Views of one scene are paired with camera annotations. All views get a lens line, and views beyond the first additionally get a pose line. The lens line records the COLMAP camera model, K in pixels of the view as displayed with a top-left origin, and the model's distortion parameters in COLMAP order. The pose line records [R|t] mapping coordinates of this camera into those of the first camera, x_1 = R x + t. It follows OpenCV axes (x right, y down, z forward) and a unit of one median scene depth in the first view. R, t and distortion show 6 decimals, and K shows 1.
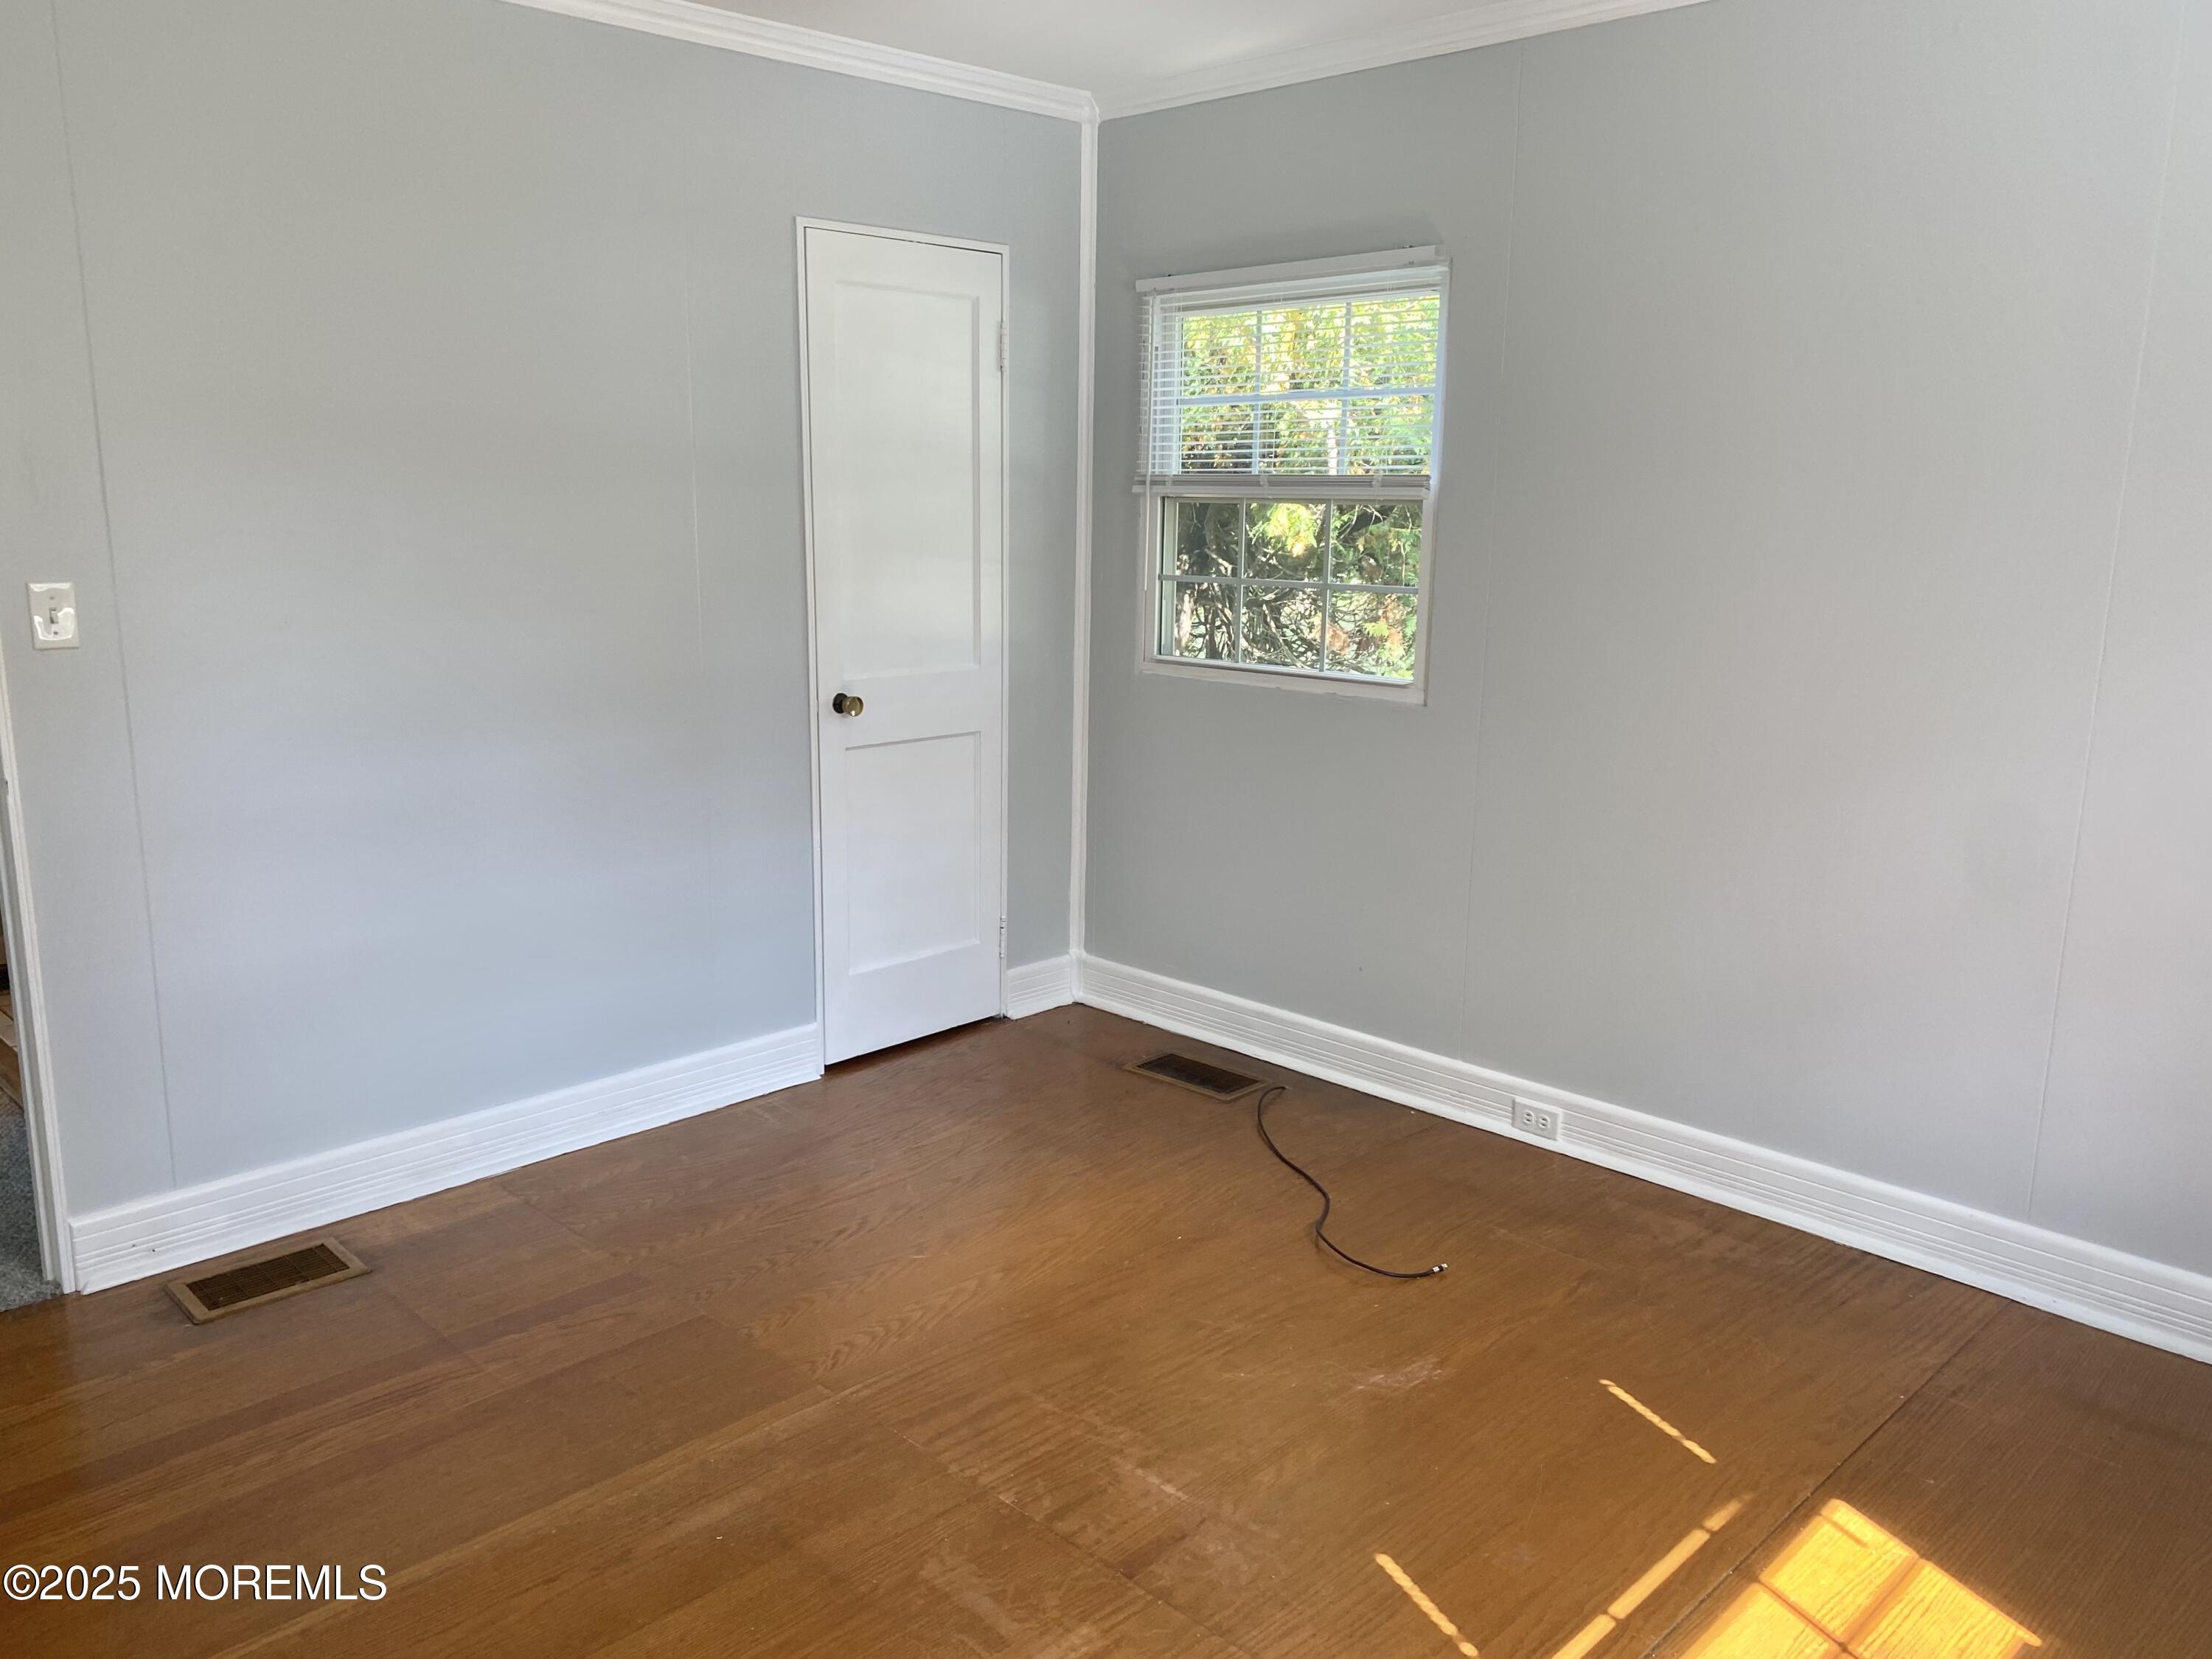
lens RADIAL K [[1684.0, 0, 1081.7], [0, 1684.0, 835.1], [0, 0, 1]] dist [0.051324, -0.062006]
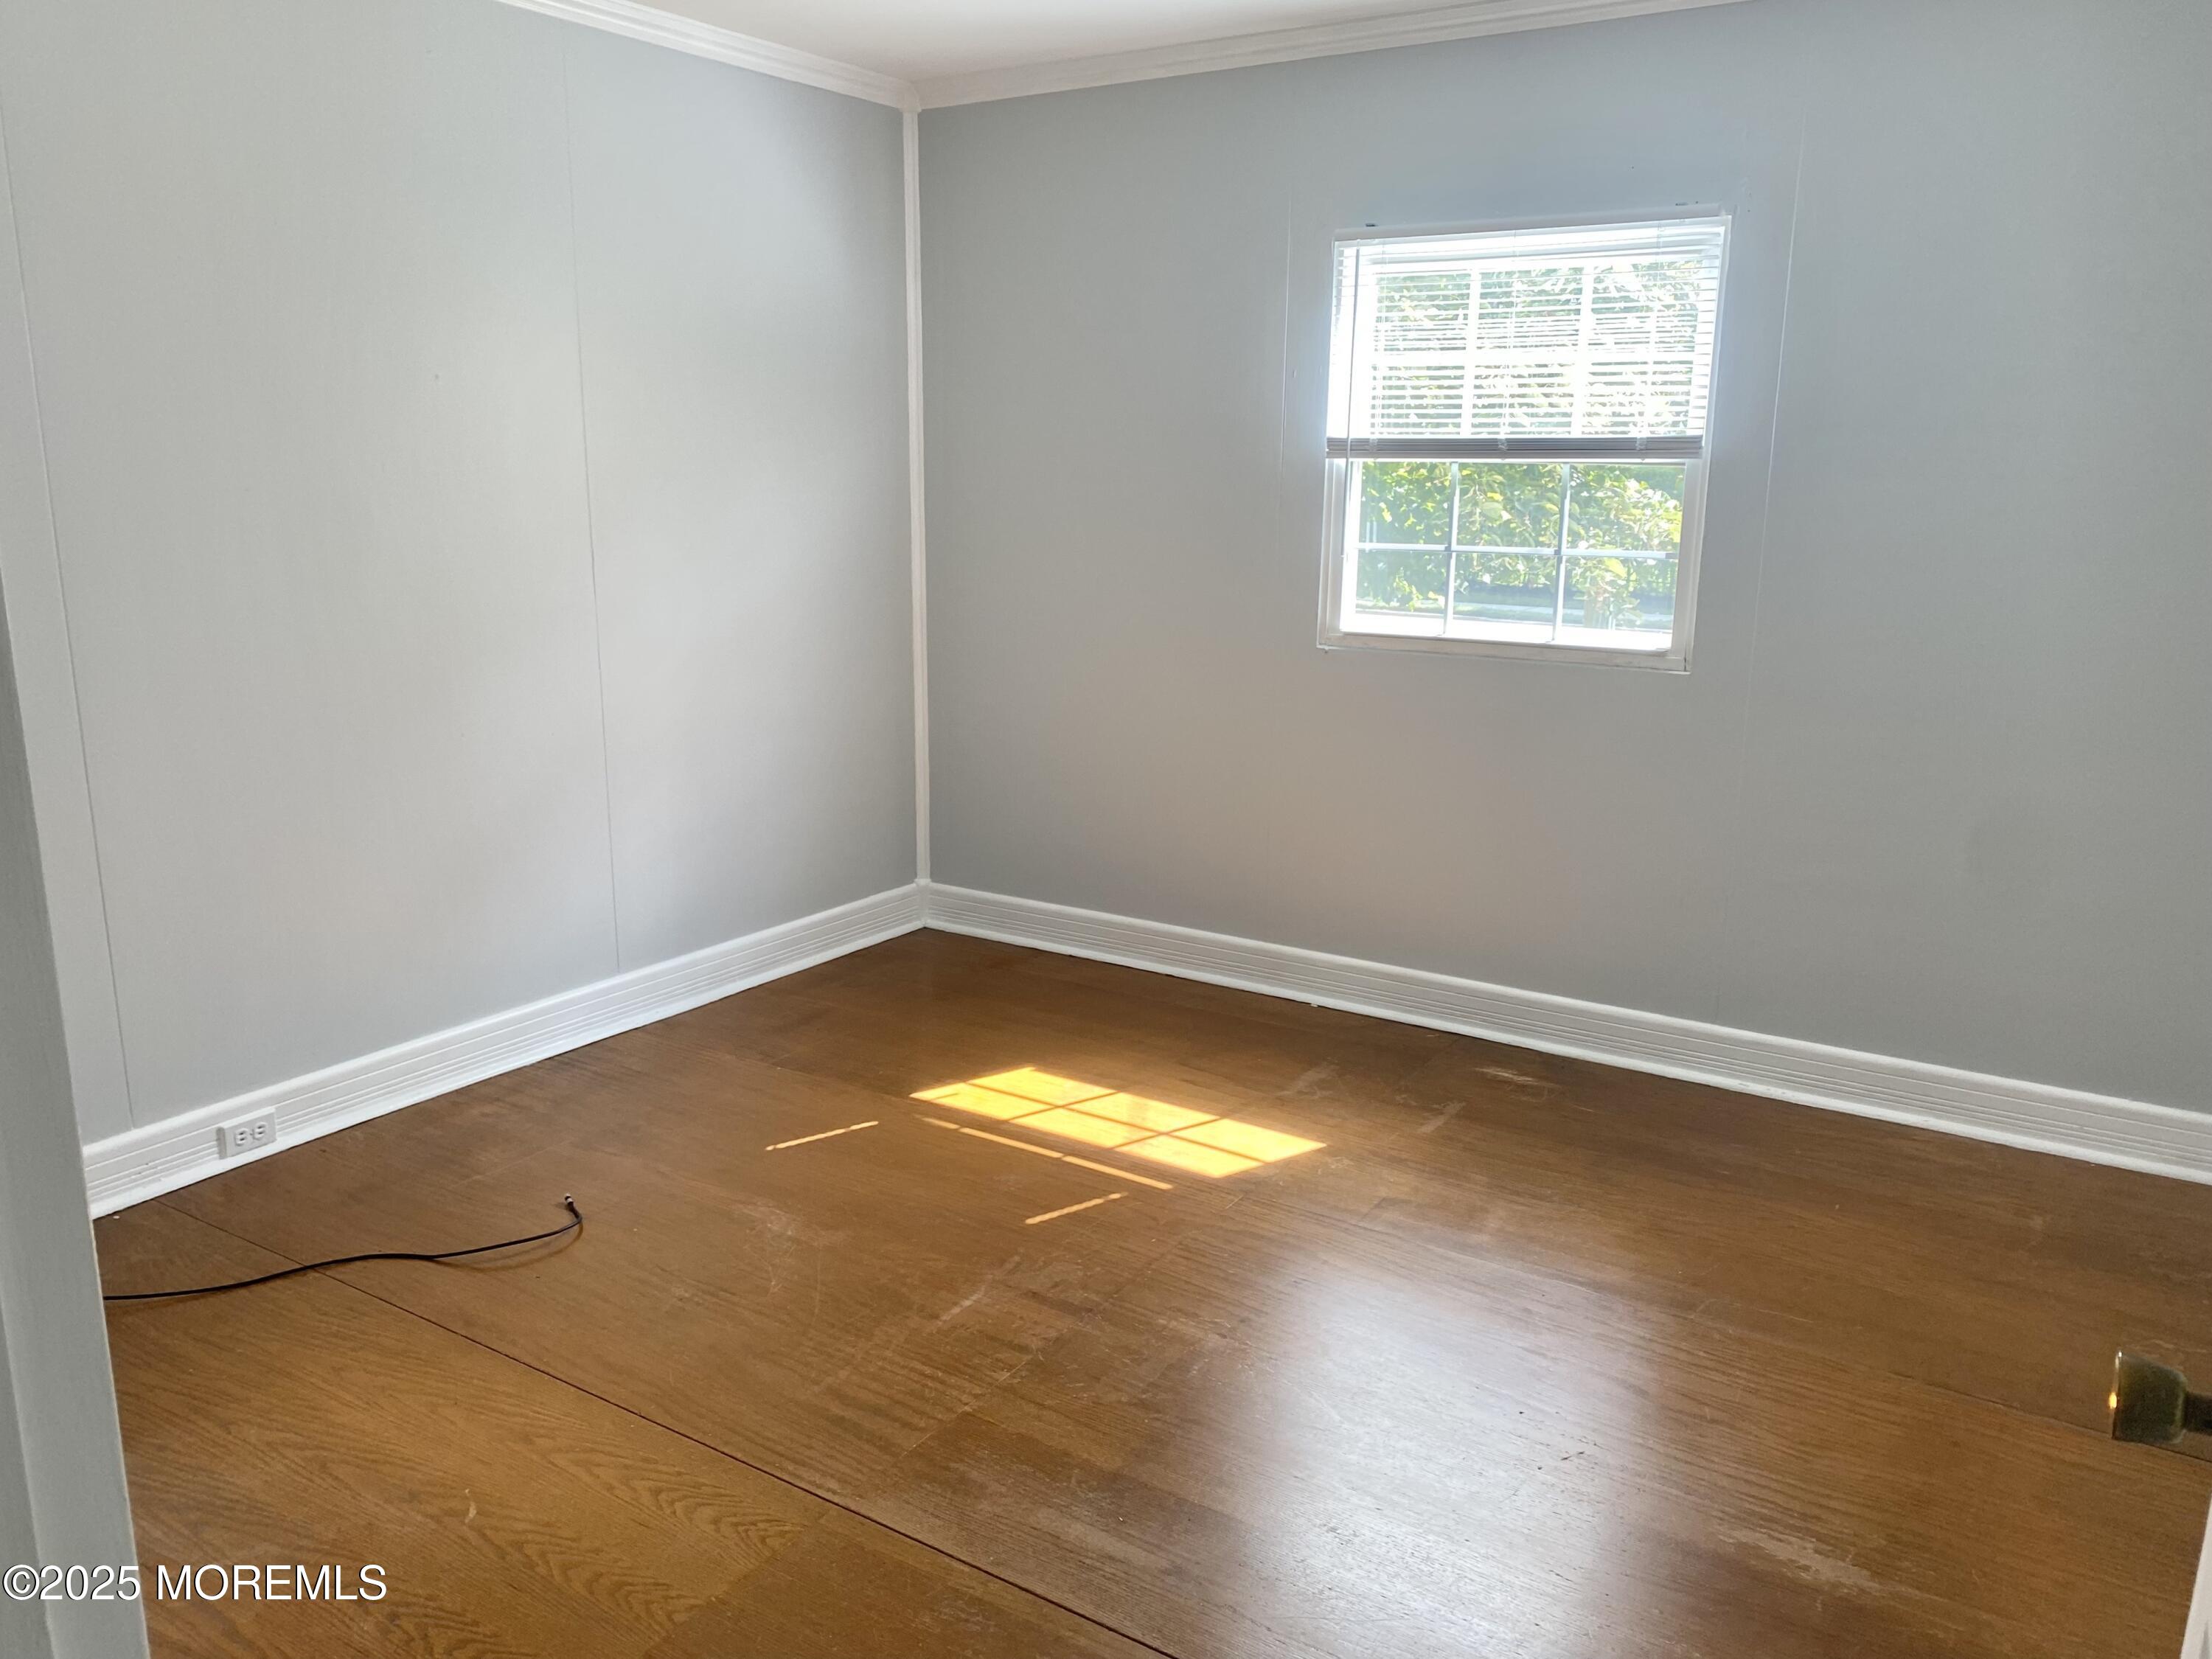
lens RADIAL K [[1684.0, 0, 1081.7], [0, 1684.0, 835.1], [0, 0, 1]] dist [0.051324, -0.062006]
pose [[-0.203273, -0.228750, 0.952026, -0.908112], [0.189590, 0.944728, 0.267477, -0.198359], [-0.960591, 0.234866, -0.148669, 0.921973]]
